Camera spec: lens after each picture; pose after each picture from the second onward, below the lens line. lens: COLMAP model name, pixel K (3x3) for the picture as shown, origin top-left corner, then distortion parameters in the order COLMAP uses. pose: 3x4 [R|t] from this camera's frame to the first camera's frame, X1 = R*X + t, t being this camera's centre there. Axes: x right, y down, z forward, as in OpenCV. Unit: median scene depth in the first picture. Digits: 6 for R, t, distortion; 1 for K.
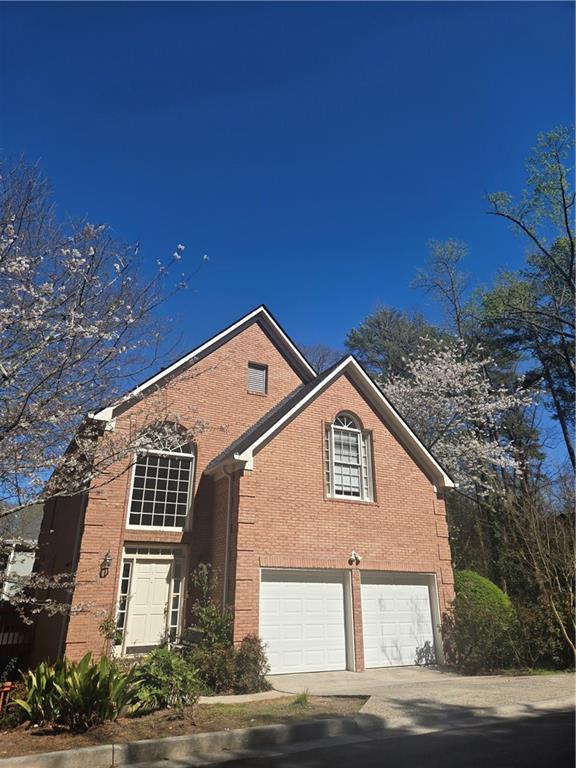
lens RADIAL K [[496.5, 0, 288.0], [0, 496.5, 384.0], [0, 0, 1]] dist [0.076539, -0.067191]
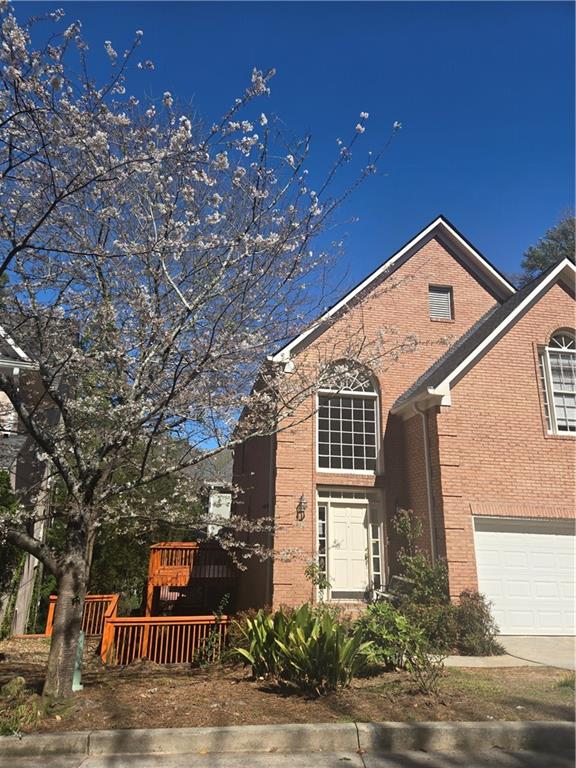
lens RADIAL K [[496.5, 0, 288.0], [0, 496.5, 384.0], [0, 0, 1]] dist [0.076539, -0.067191]
pose [[0.948030, -0.064665, -0.311541, -0.068084], [0.097010, 0.991255, 0.089455, 0.032501], [0.303032, -0.115029, 0.946013, 0.106948]]
